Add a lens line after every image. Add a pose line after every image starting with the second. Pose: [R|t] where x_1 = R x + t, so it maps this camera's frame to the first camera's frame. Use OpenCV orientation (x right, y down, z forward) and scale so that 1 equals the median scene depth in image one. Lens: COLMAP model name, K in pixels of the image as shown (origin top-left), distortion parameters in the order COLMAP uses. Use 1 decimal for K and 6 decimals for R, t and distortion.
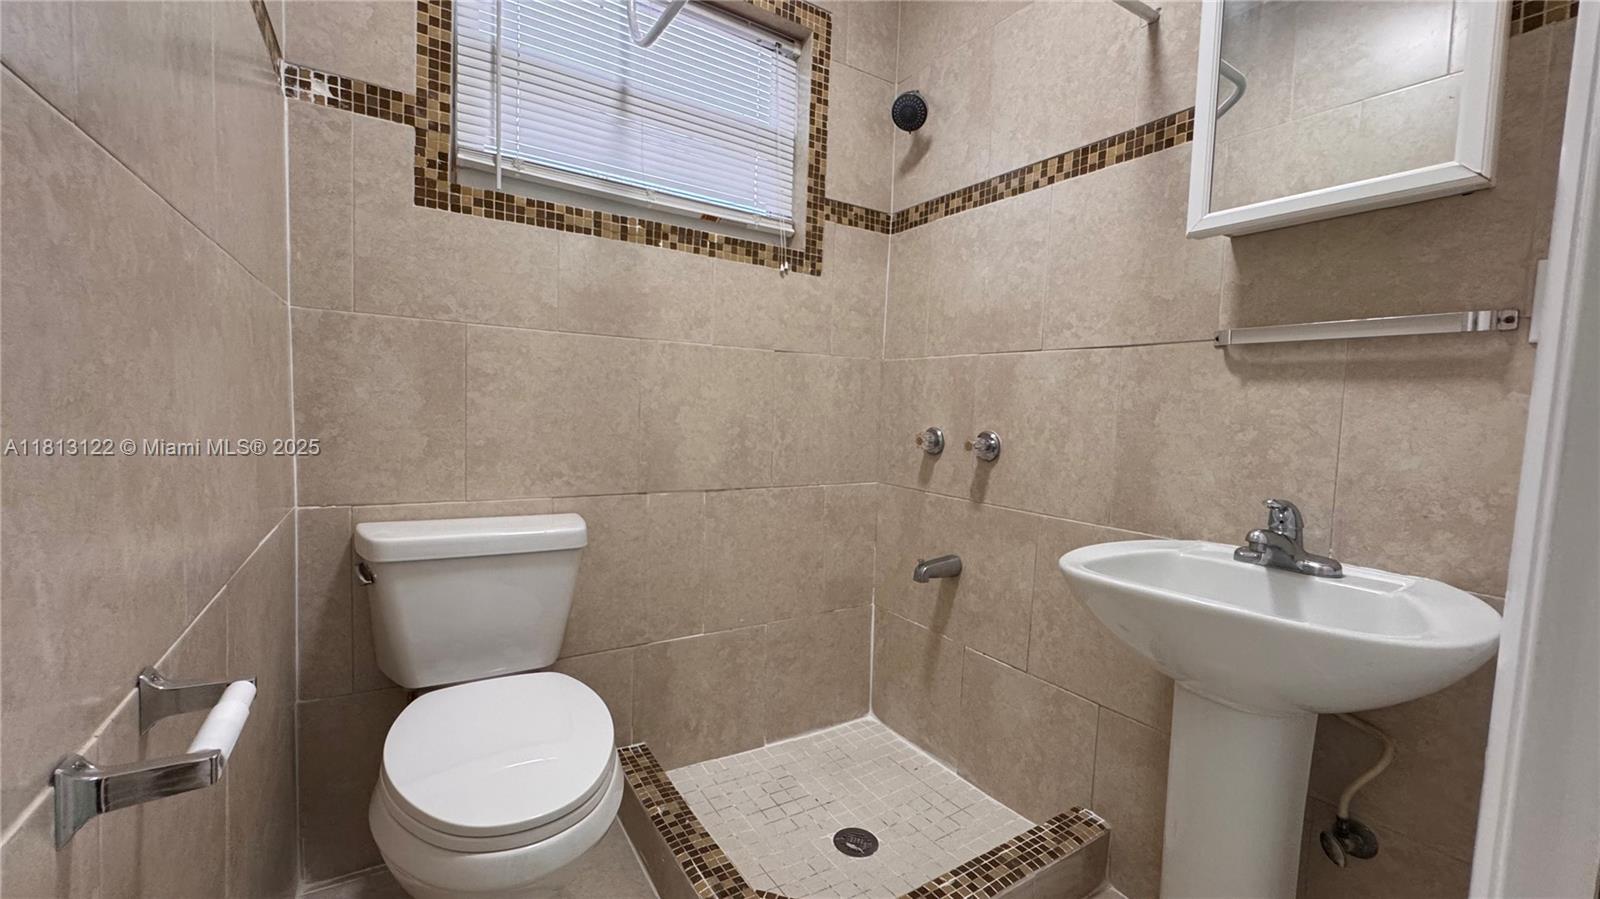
lens RADIAL K [[637.2, 0, 798.5], [0, 637.2, 446.4], [0, 0, 1]] dist [-0.000367, -0.000075]
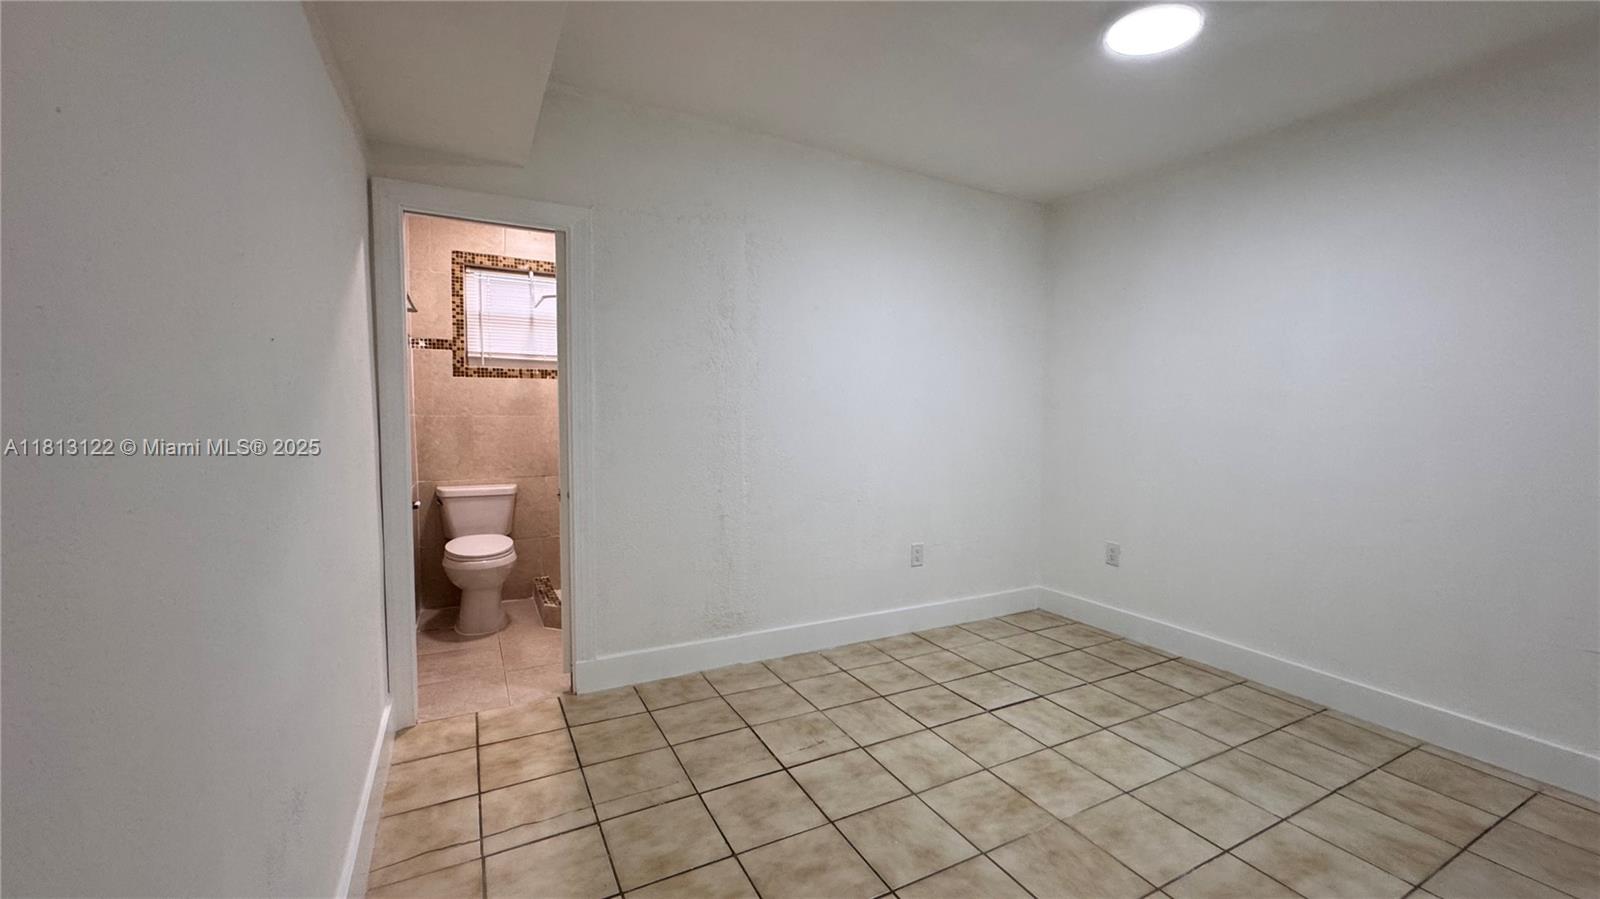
lens RADIAL K [[637.2, 0, 803.2], [0, 637.2, 453.4], [0, 0, 1]] dist [-0.000367, -0.000075]
pose [[0.994990, -0.041547, -0.090927, 1.218149], [0.039295, 0.998878, -0.026418, 0.109000], [0.091923, 0.022712, 0.995507, -1.712522]]
